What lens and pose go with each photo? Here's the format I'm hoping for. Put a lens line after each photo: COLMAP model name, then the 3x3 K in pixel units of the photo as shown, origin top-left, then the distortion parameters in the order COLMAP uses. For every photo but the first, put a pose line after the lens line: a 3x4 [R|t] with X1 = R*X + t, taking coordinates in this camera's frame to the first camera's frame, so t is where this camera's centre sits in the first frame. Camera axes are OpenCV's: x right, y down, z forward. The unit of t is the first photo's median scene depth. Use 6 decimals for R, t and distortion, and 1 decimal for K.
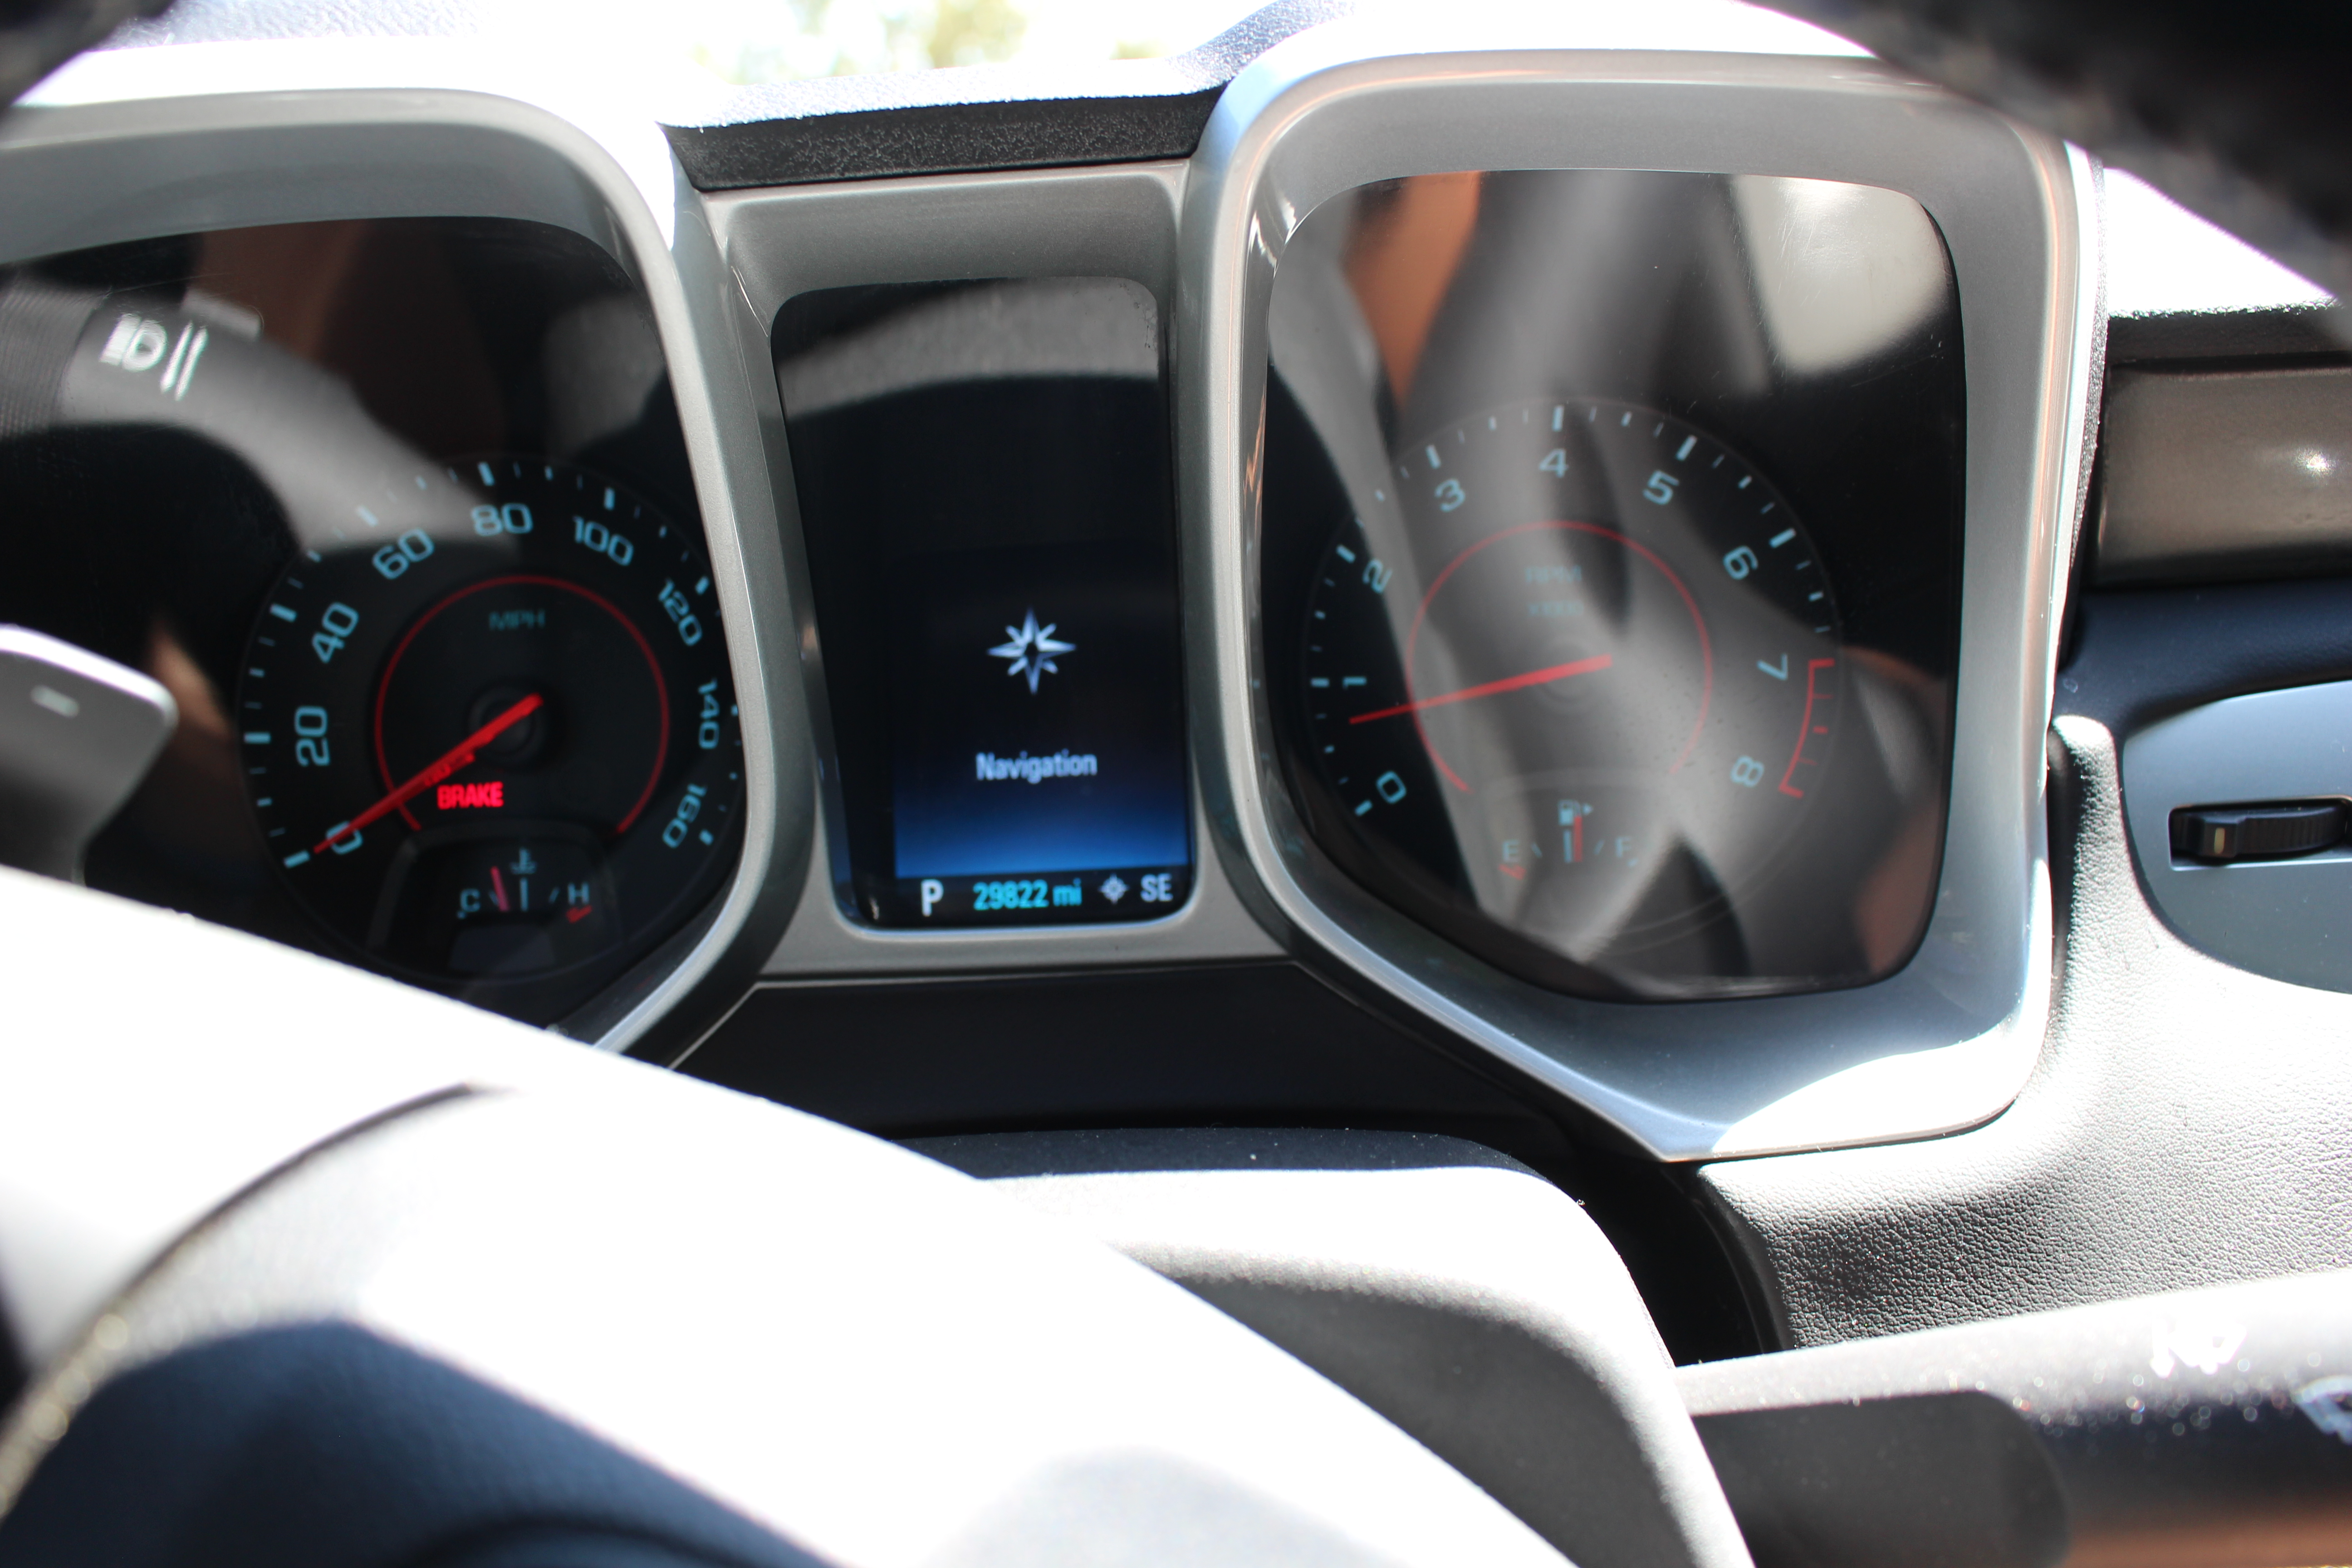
lens RADIAL K [[1966.2, 0, 1176.0], [0, 1966.2, 784.0], [0, 0, 1]] dist [-0.151772, 0.094667]
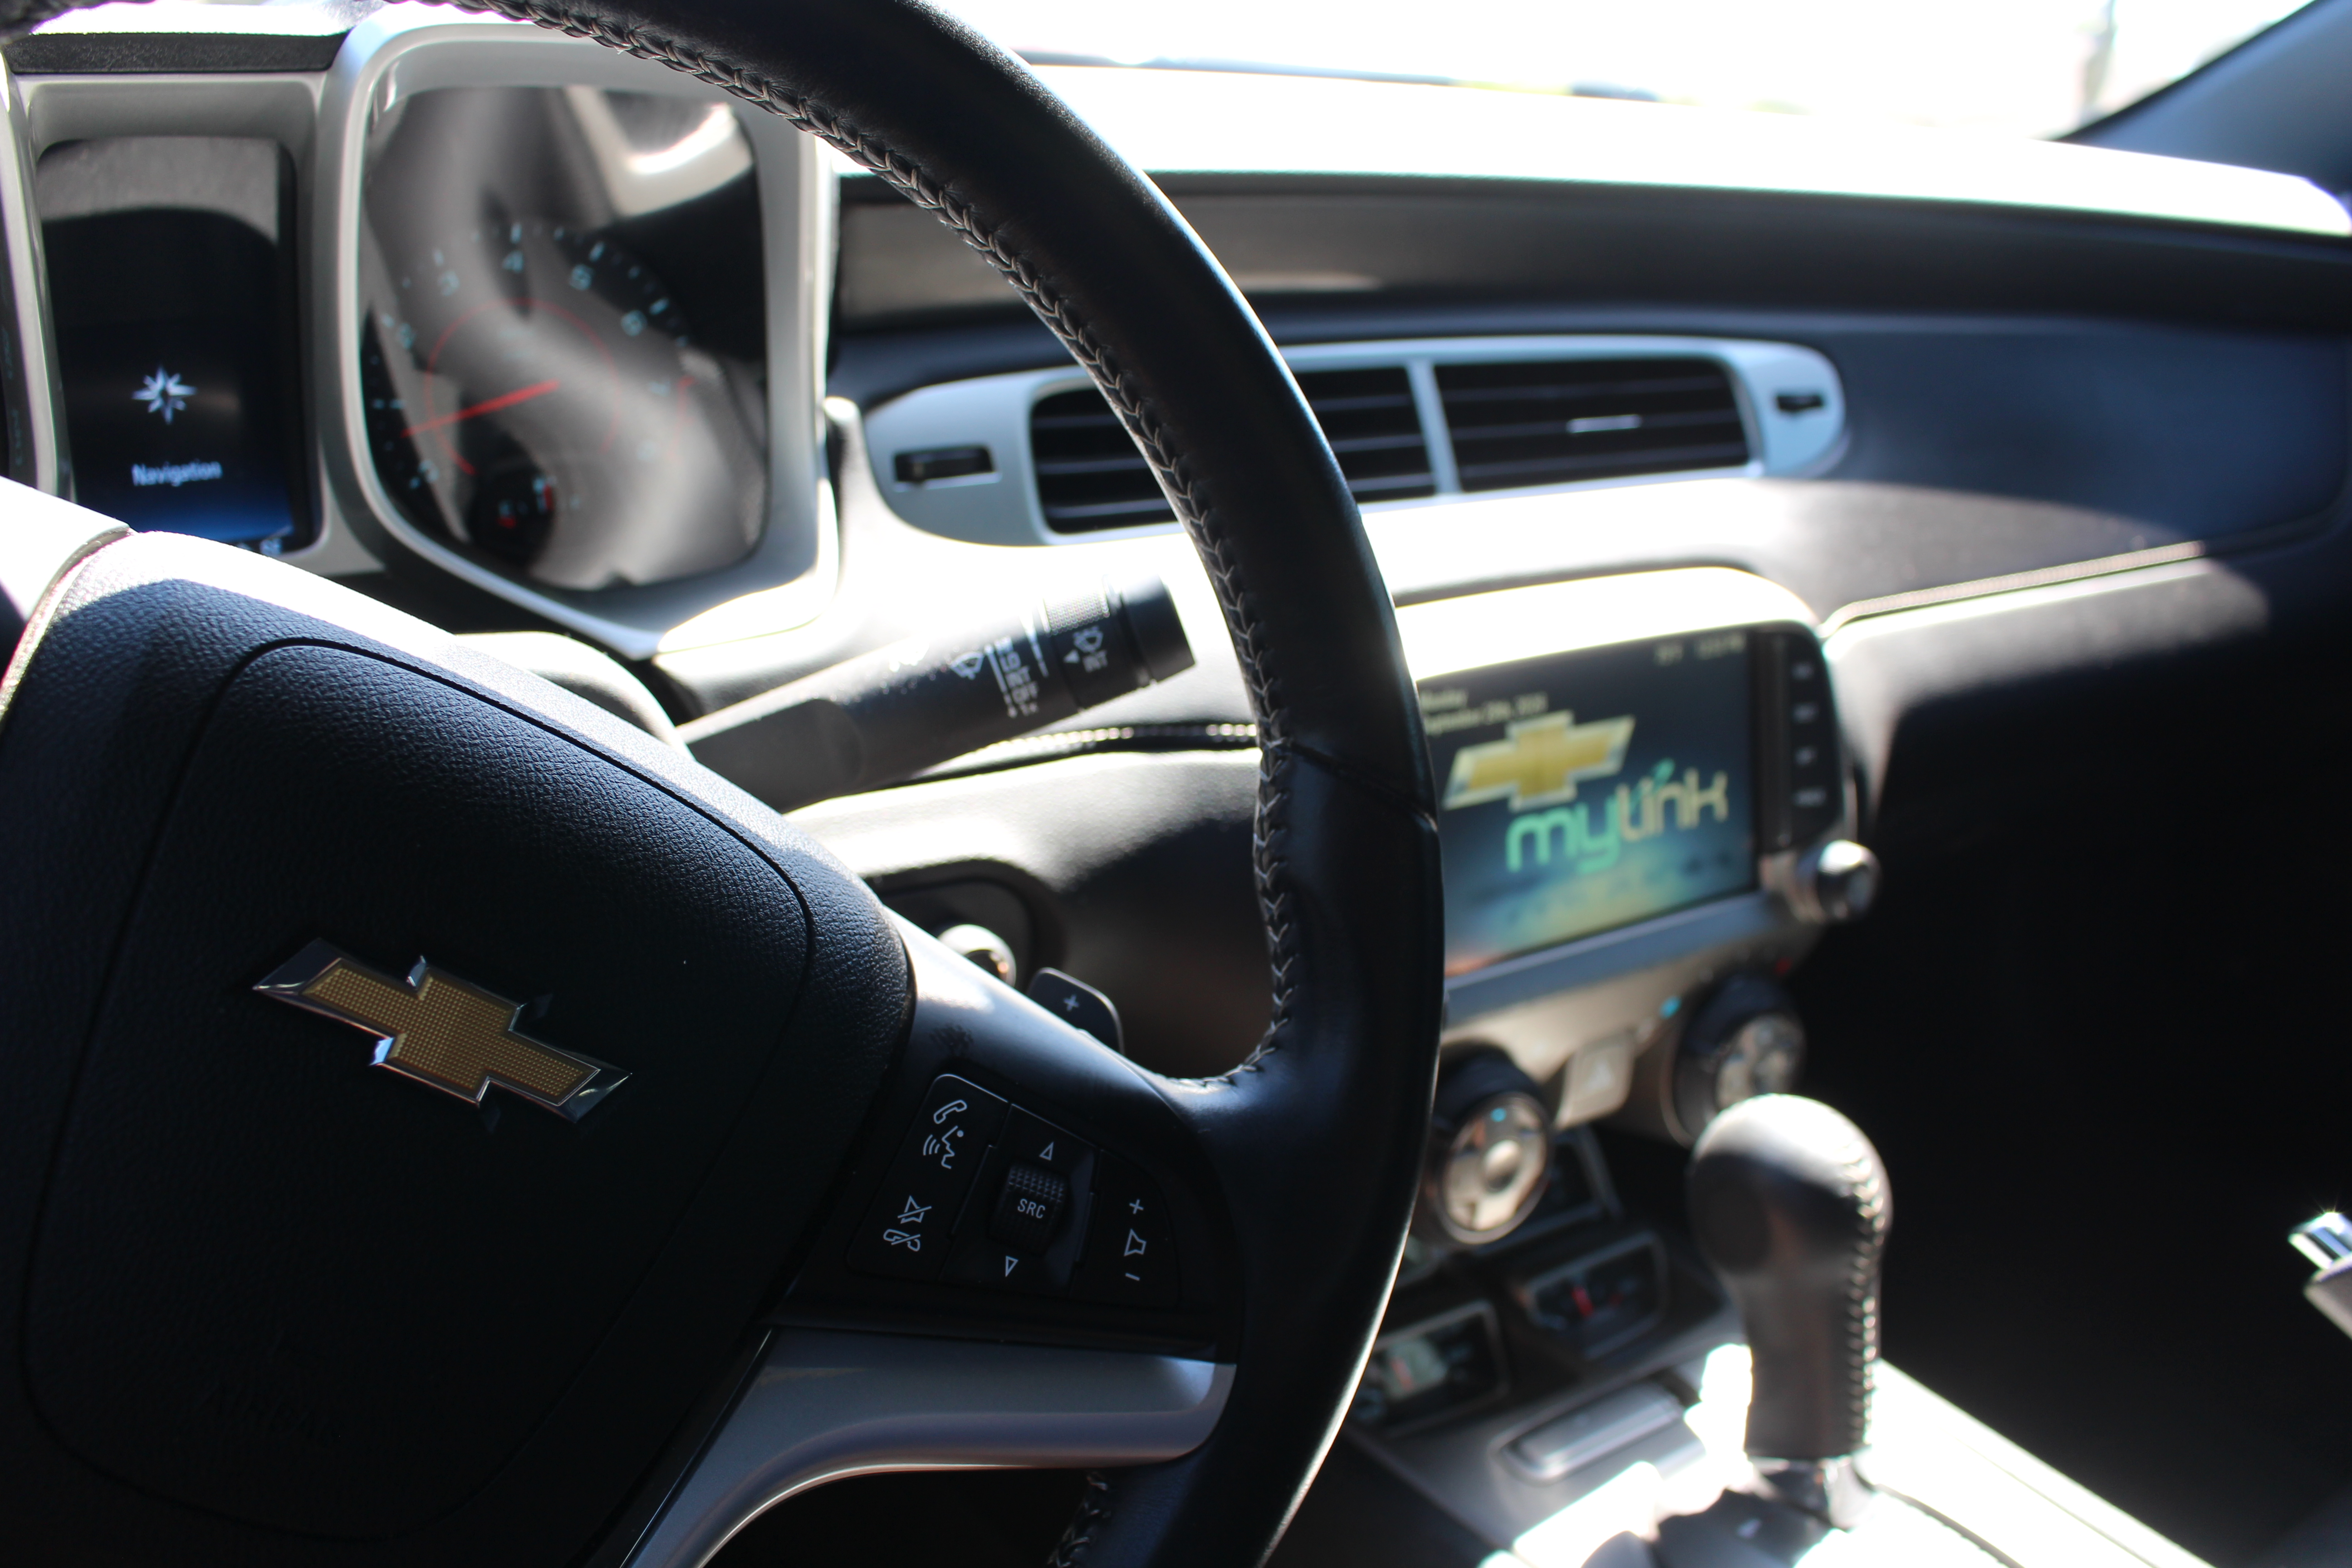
lens RADIAL K [[1921.2, 0, 1161.5], [0, 1921.2, 779.1], [0, 0, 1]] dist [-0.159258, 0.124242]
pose [[0.830208, -0.121212, 0.544116, -0.295857], [0.075459, 0.991526, 0.105747, 0.155709], [-0.552322, -0.046734, 0.832320, -0.687241]]
